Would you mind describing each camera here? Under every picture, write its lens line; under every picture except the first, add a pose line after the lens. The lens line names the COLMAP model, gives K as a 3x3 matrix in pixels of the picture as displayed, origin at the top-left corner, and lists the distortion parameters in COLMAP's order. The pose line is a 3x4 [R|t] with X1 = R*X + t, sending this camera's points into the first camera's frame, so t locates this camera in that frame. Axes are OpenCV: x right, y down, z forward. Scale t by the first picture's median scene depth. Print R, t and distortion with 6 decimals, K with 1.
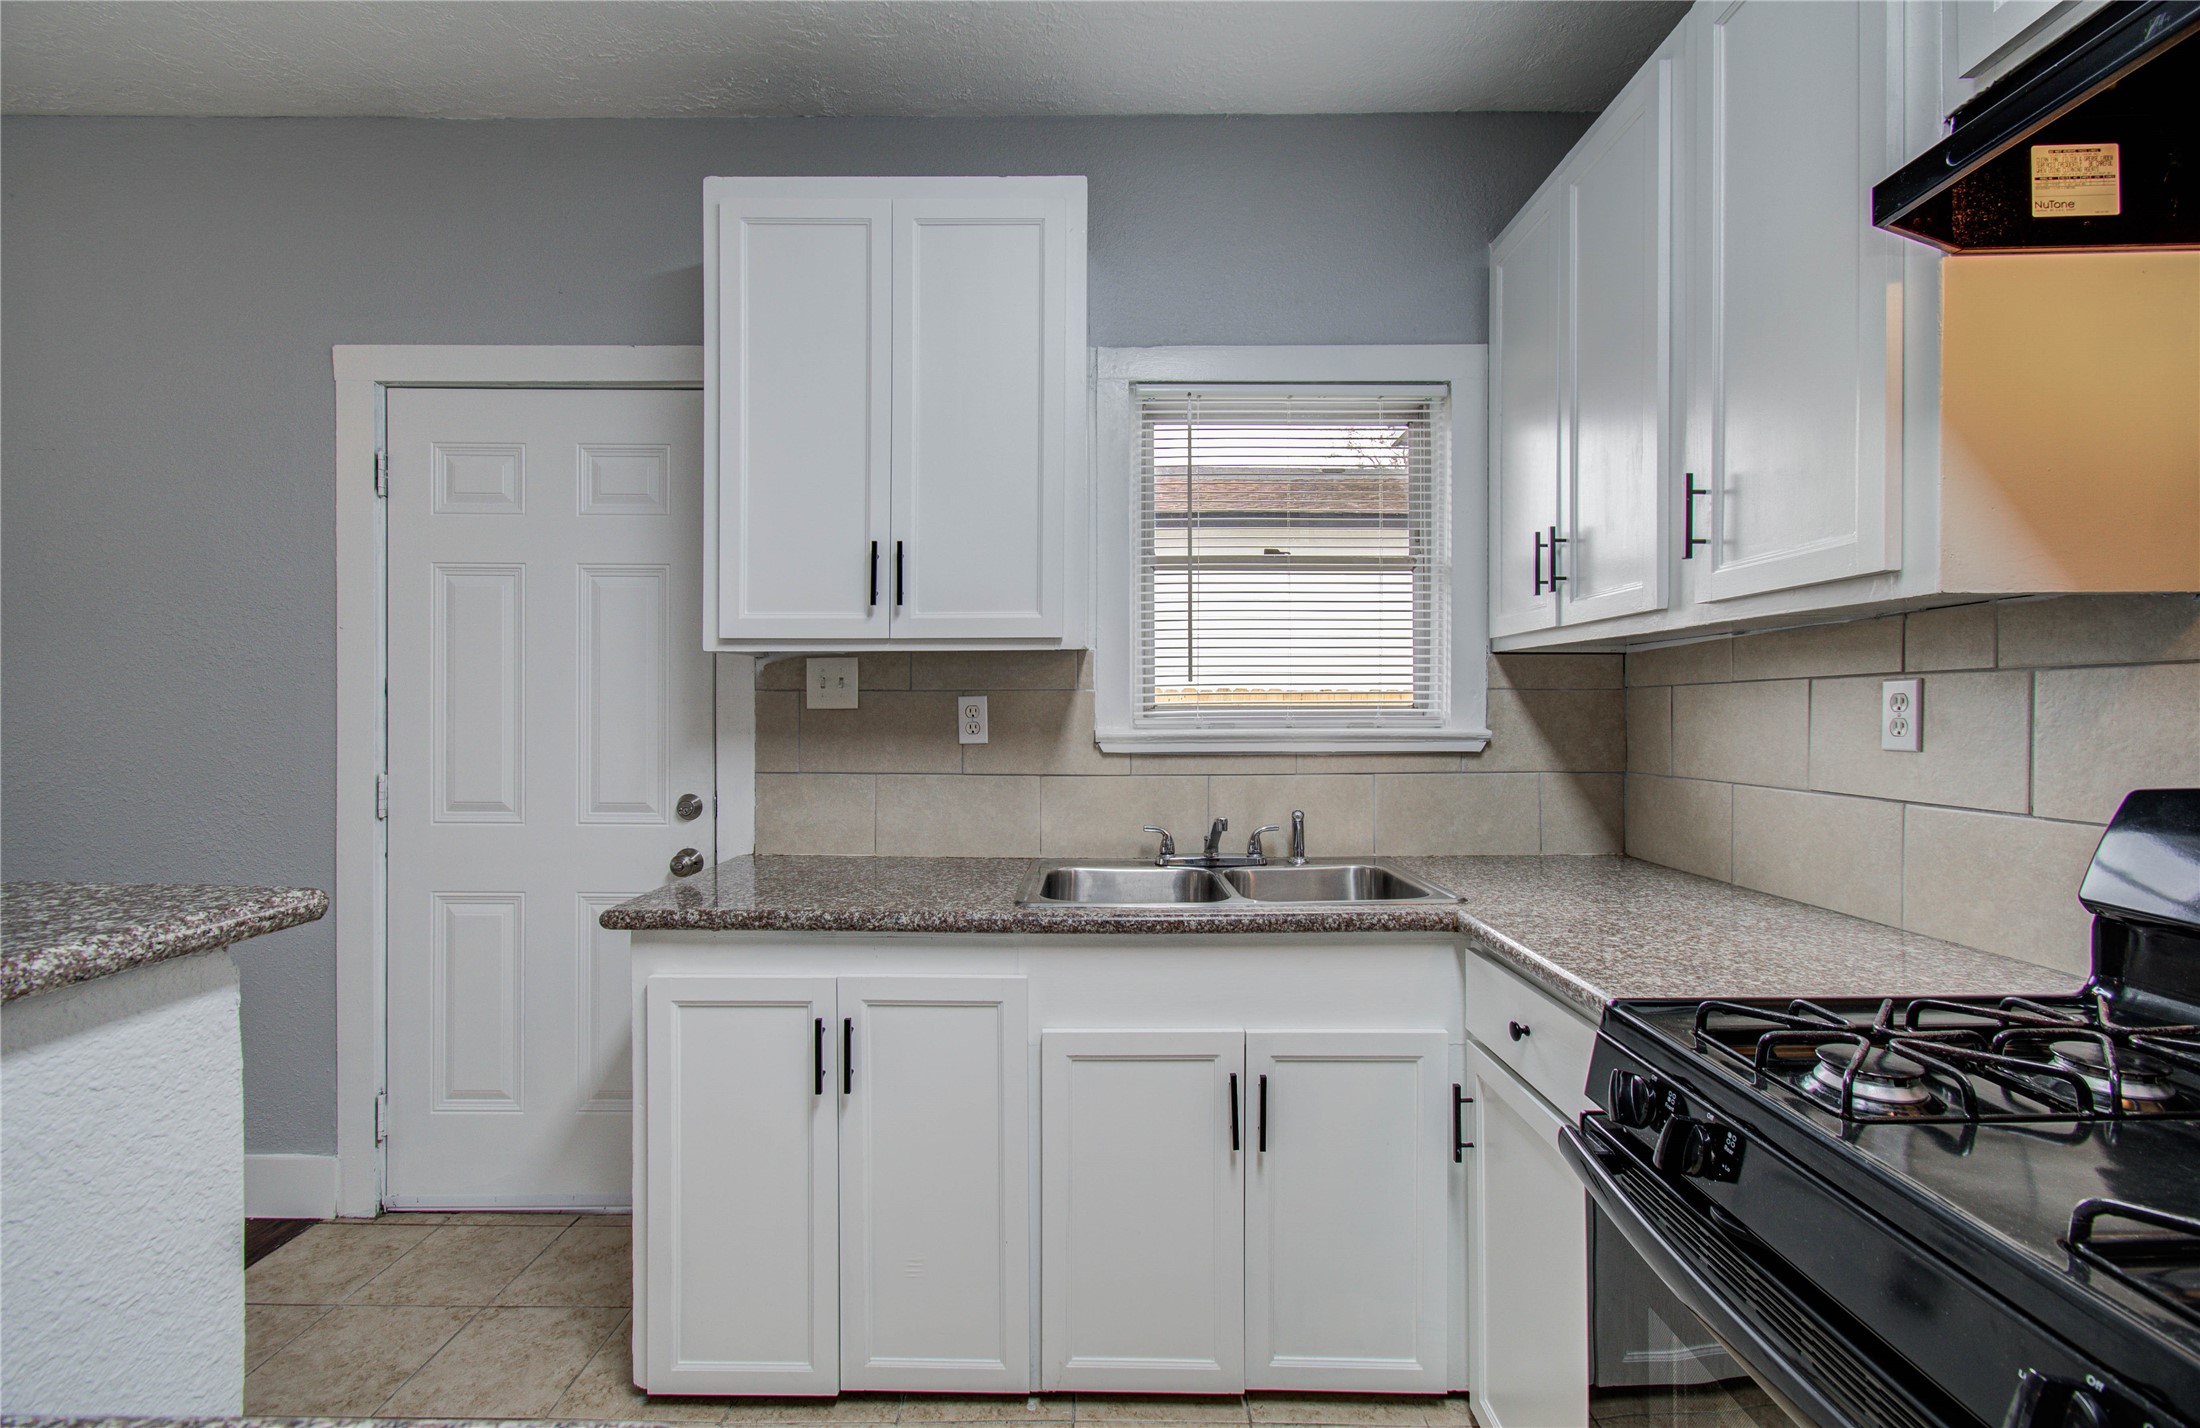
lens RADIAL K [[931.2, 0, 1109.0], [0, 931.2, 708.2], [0, 0, 1]] dist [-0.002223, 0.000136]
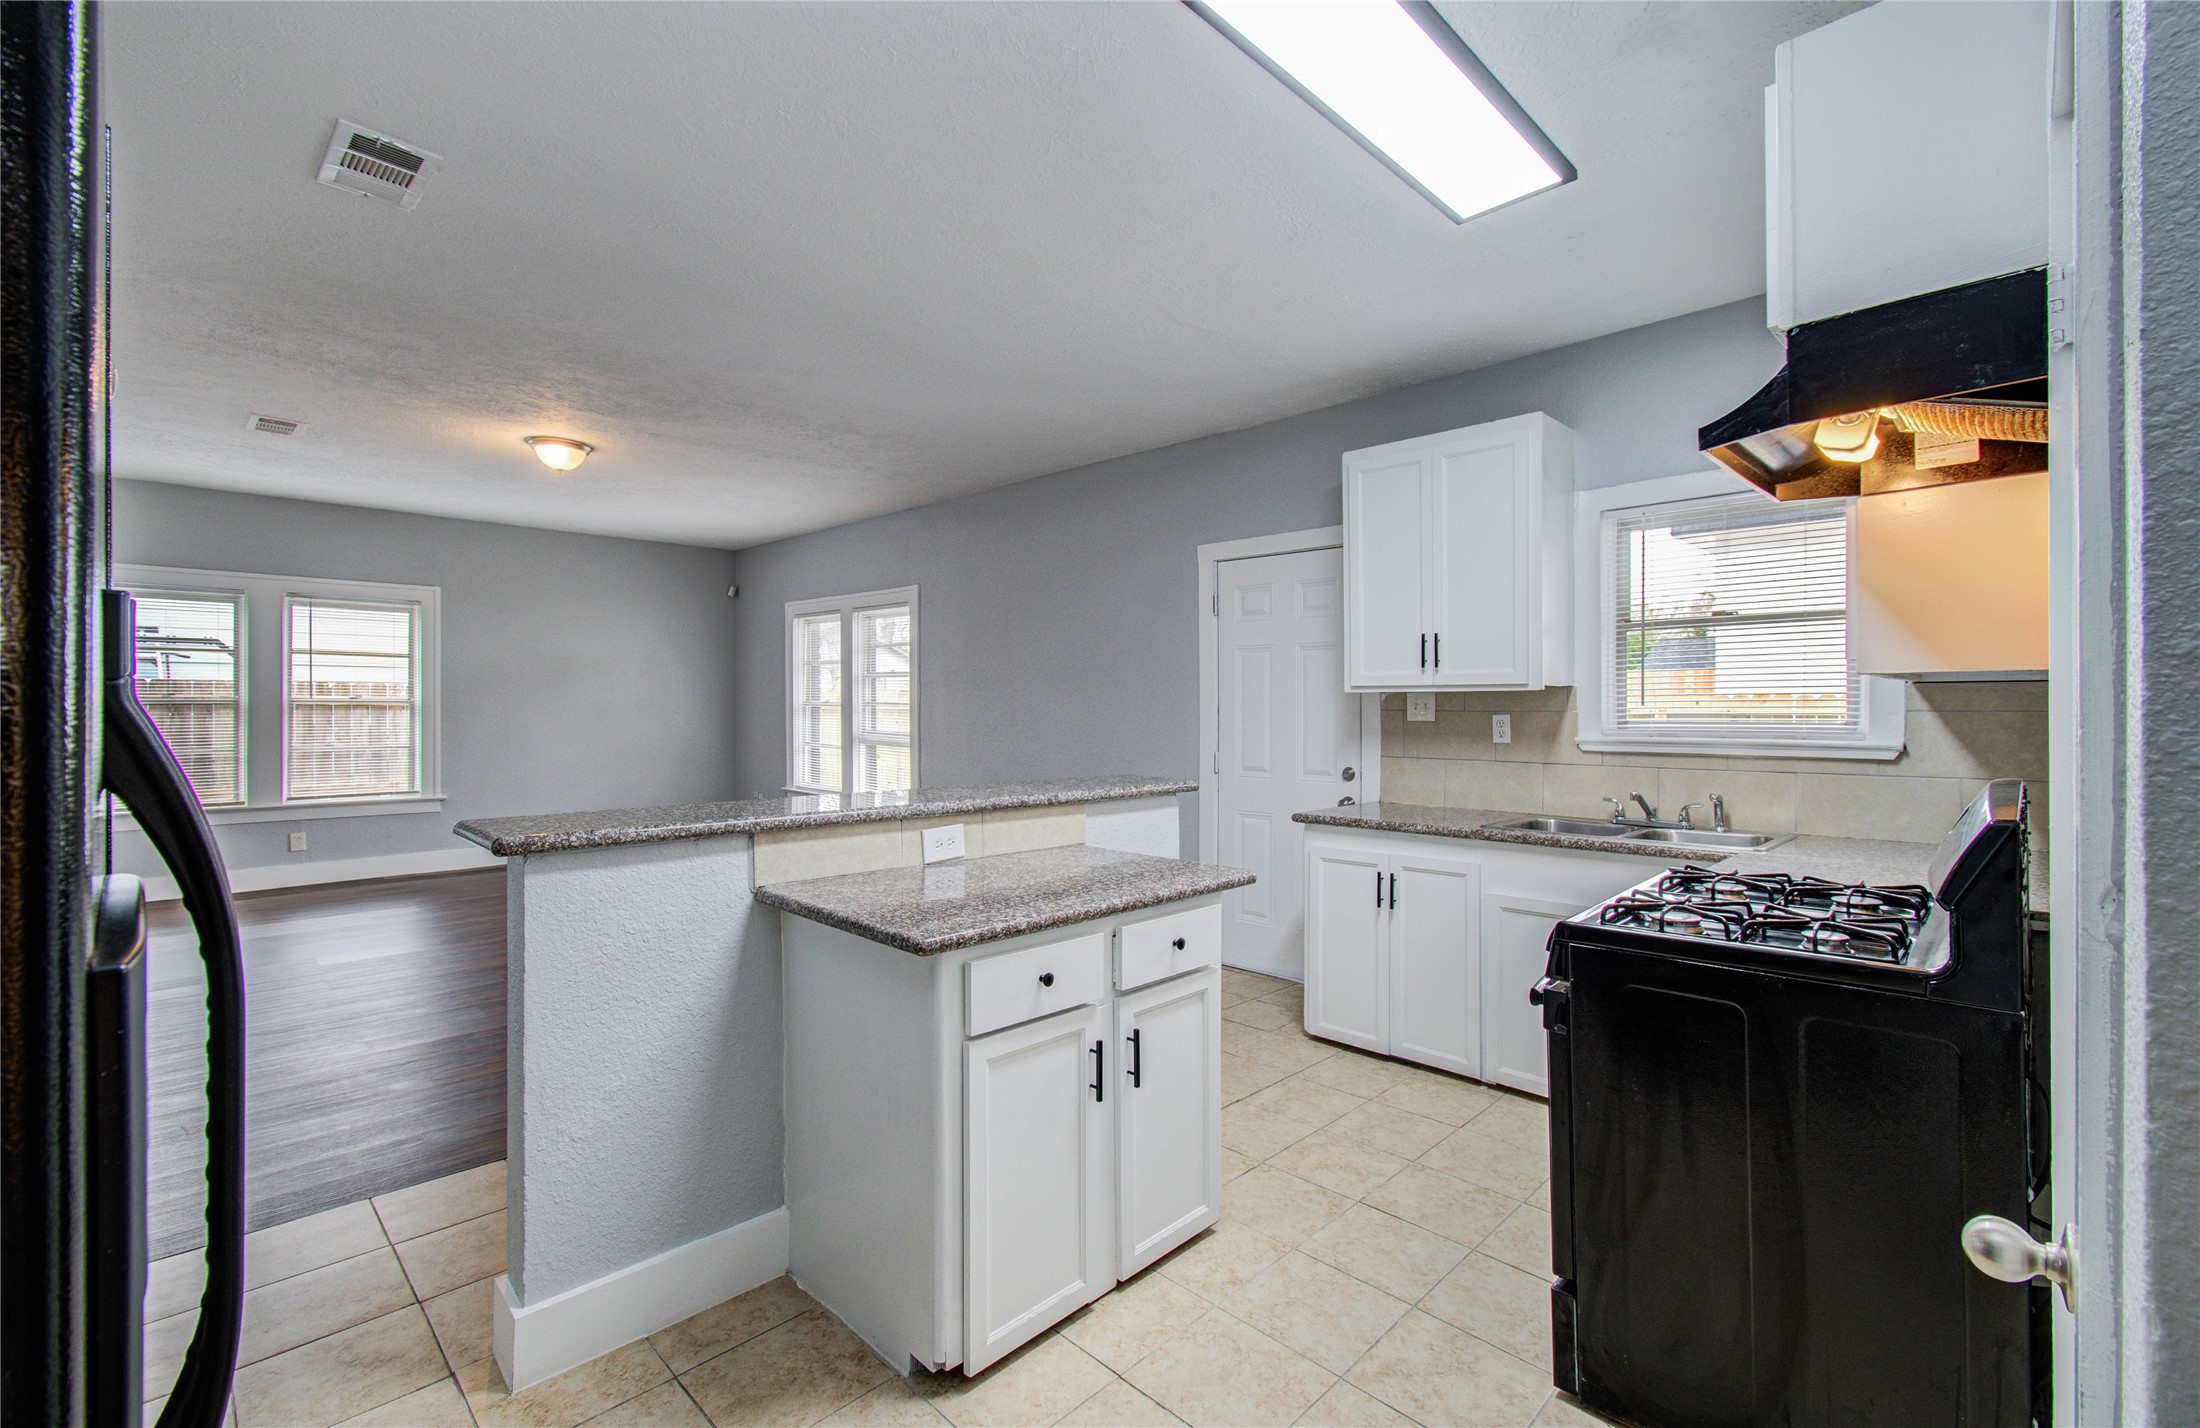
lens RADIAL K [[977.3, 0, 1102.5], [0, 977.3, 709.5], [0, 0, 1]] dist [-0.012360, -0.000071]
pose [[0.705141, 0.000905, -0.709067, 0.578769], [0.002540, 0.999990, 0.003802, -0.030248], [0.709063, -0.004482, 0.705131, -0.709088]]
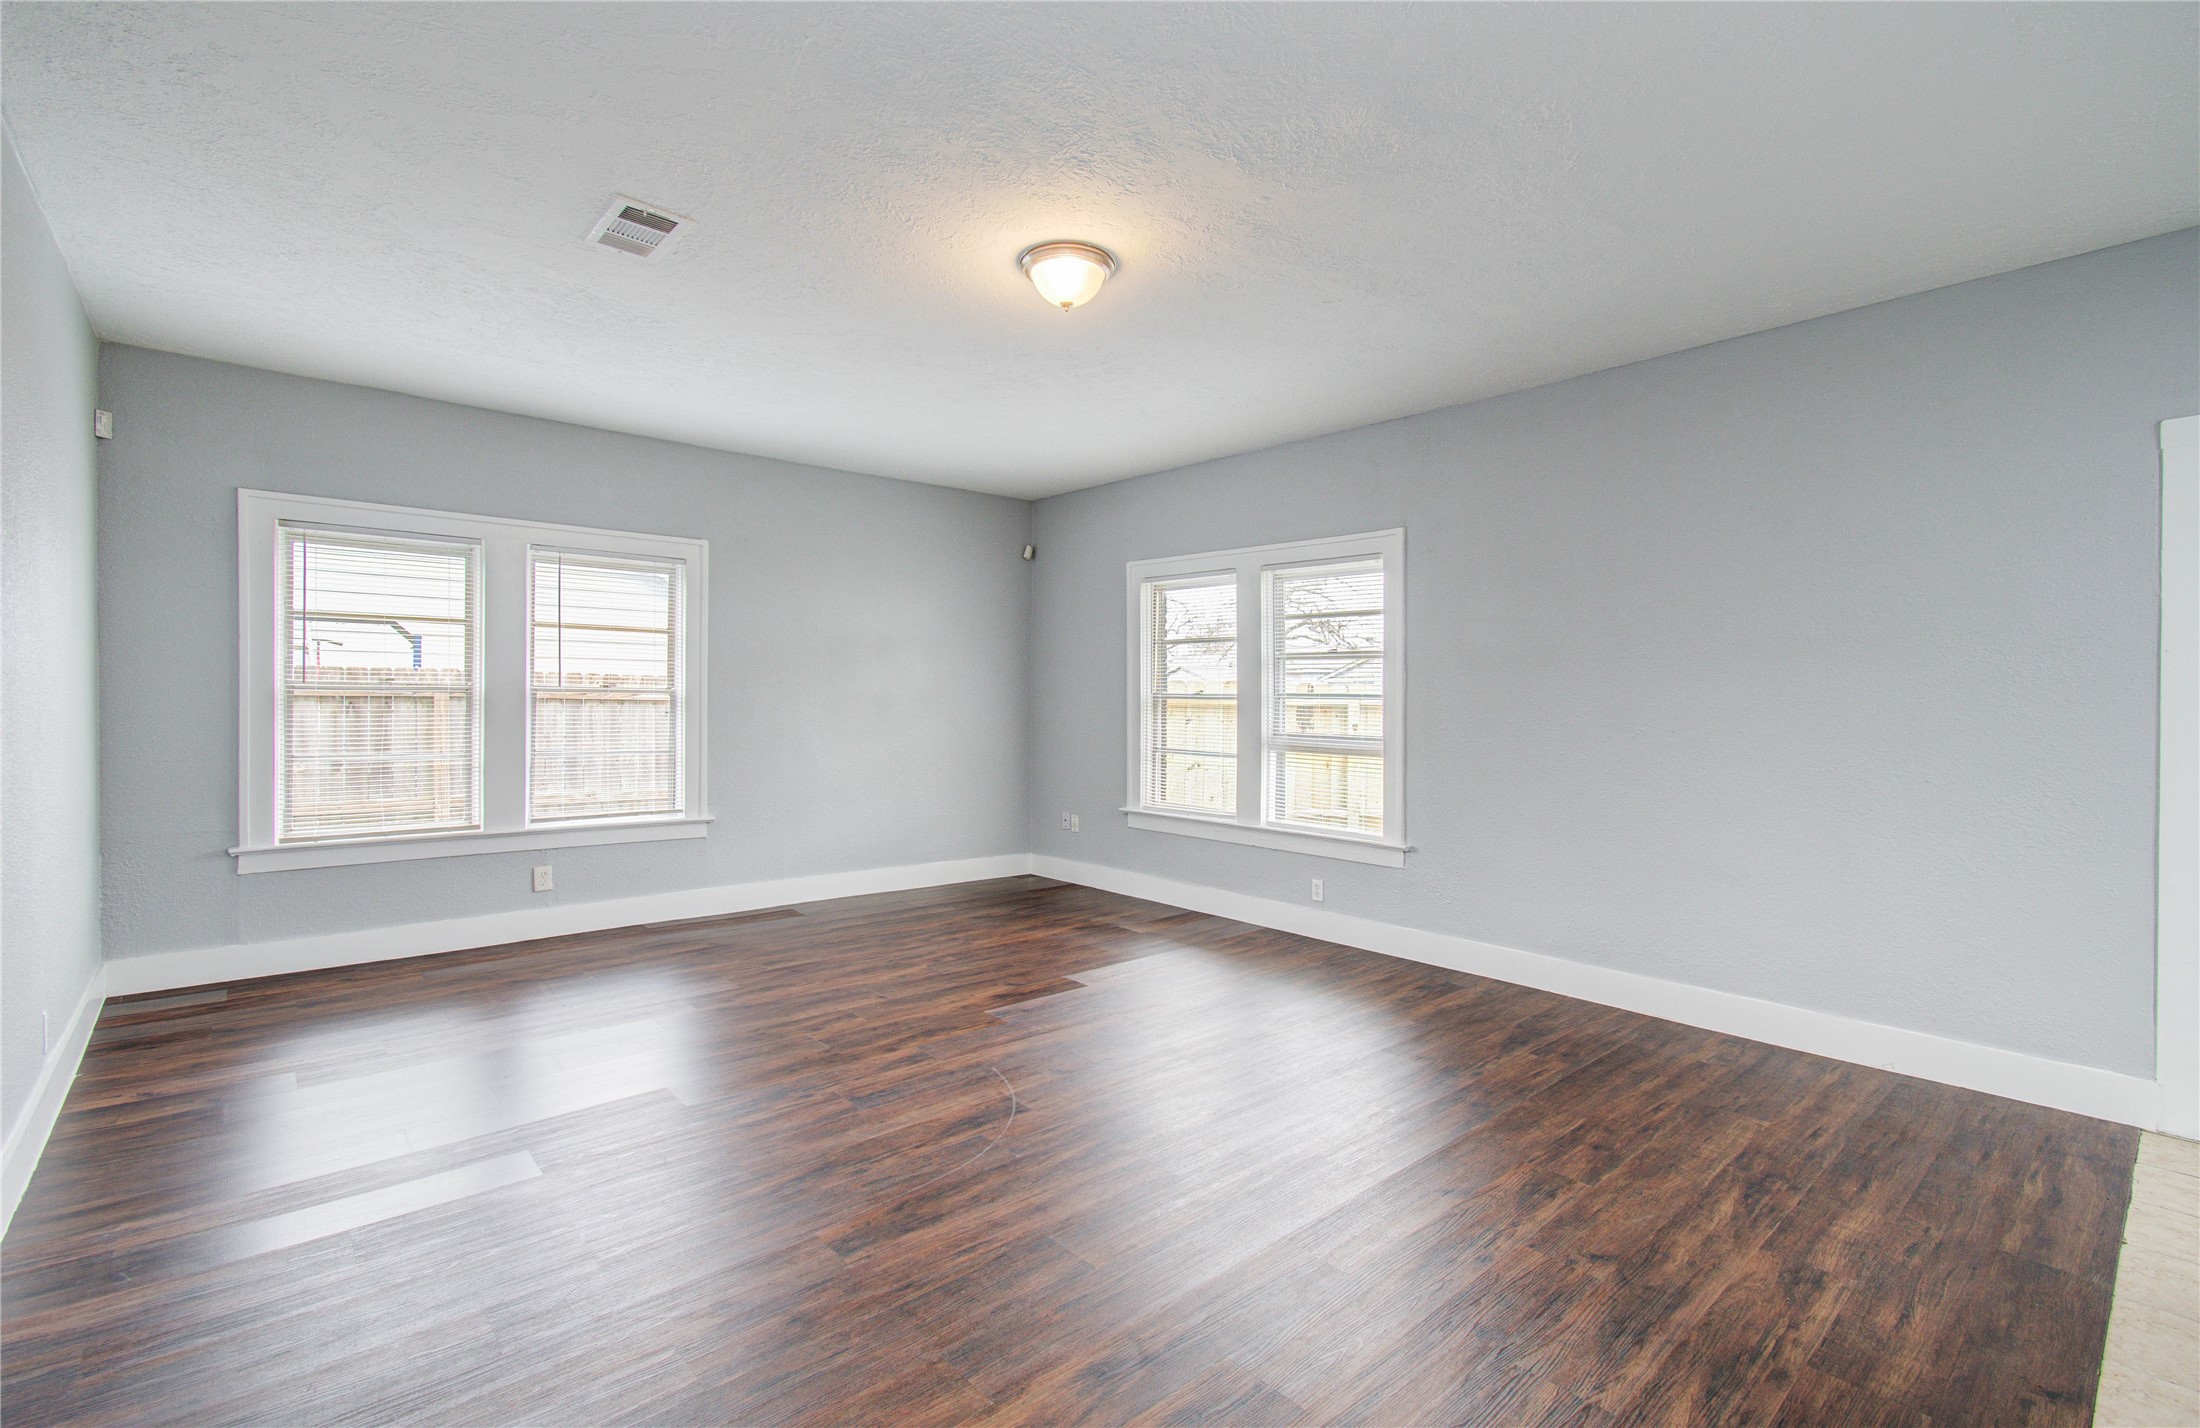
lens RADIAL K [[971.4, 0, 1077.3], [0, 971.4, 712.2], [0, 0, 1]] dist [-0.046843, 0.026293]
pose [[0.663307, 0.006390, -0.748320, -0.861997], [0.000360, 0.999961, 0.008858, -0.018875], [0.748348, -0.006145, 0.663278, -0.909558]]
